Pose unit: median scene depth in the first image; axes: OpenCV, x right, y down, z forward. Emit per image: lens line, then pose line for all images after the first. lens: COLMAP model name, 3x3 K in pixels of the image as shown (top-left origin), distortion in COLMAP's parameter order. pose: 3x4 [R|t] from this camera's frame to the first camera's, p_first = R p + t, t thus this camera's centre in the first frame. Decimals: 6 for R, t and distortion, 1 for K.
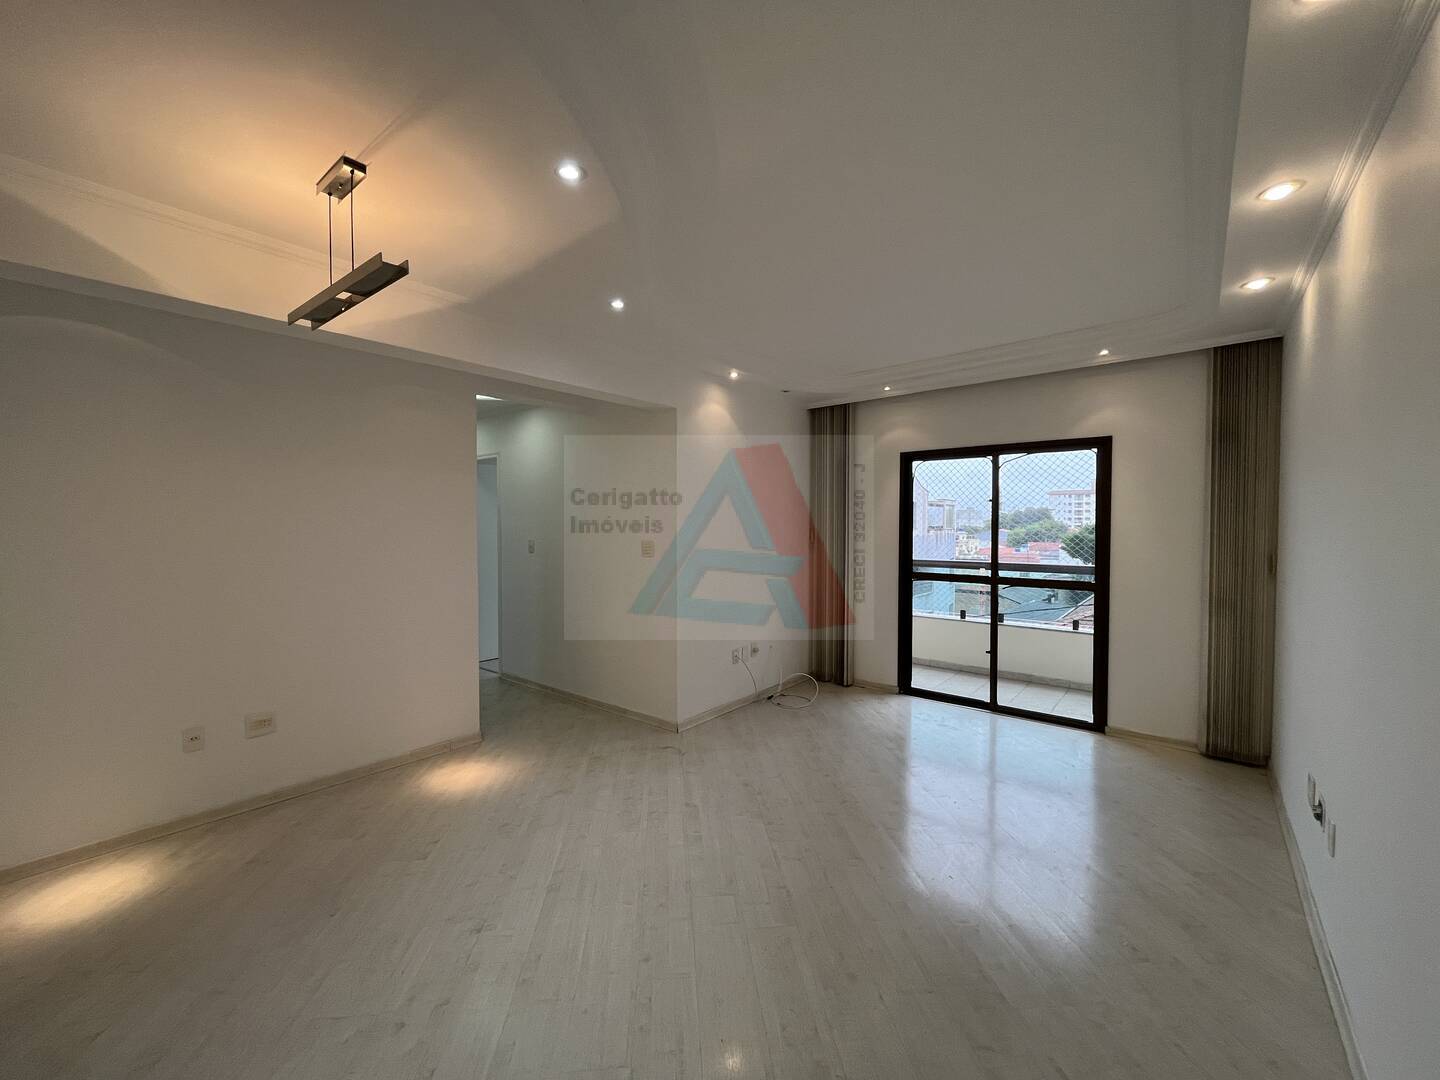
lens RADIAL K [[583.0, 0, 720.0], [0, 583.0, 540.0], [0, 0, 1]] dist [-0.001040, 0.000213]
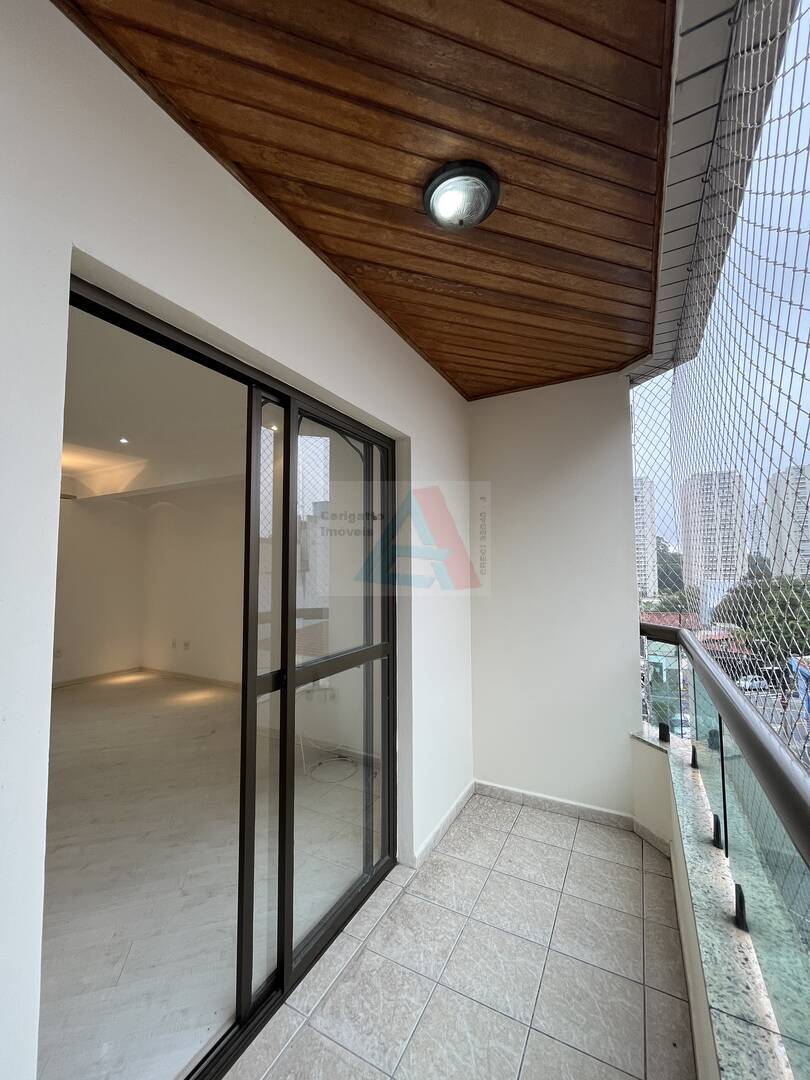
lens RADIAL K [[437.2, 0, 405.0], [0, 437.2, 540.0], [0, 0, 1]] dist [-0.001040, 0.000213]
pose [[0.187221, -0.062692, -0.980315, 1.185933], [-0.017454, 0.997592, -0.067130, -0.020882], [0.982163, 0.029678, 0.185676, 1.479591]]
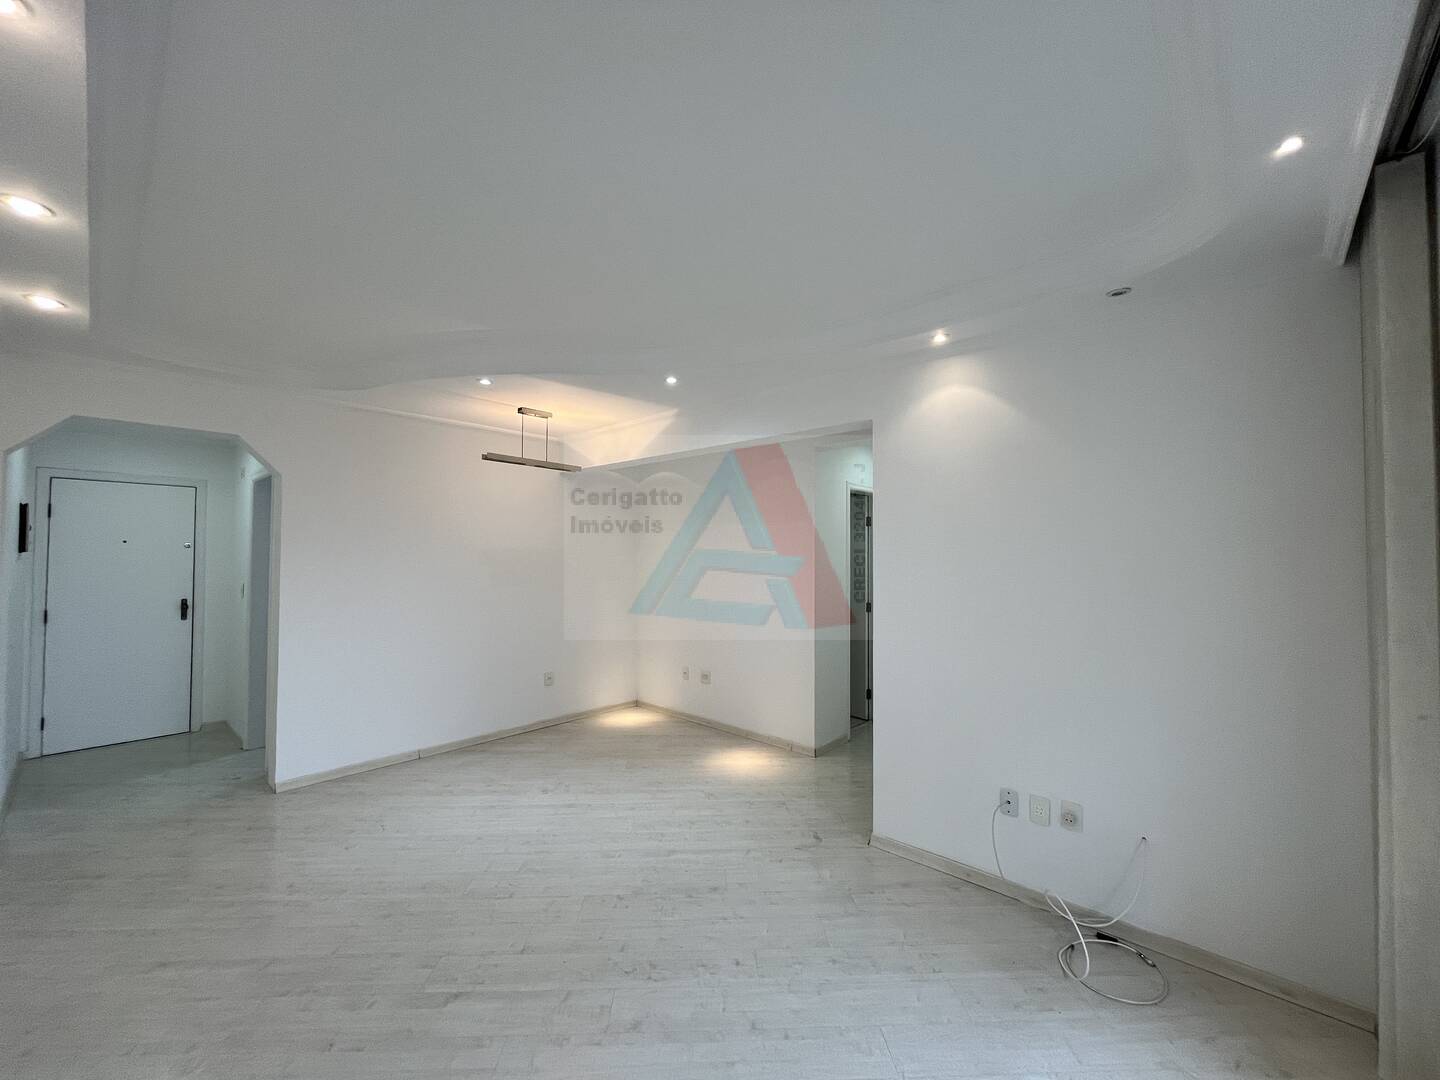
lens RADIAL K [[583.0, 0, 720.0], [0, 583.0, 540.0], [0, 0, 1]] dist [-0.001040, 0.000213]
pose [[-0.060977, -0.019181, -0.997955, 0.904143], [-0.029406, 0.999416, -0.017412, -0.059207], [0.997706, 0.028284, -0.061505, 1.082584]]
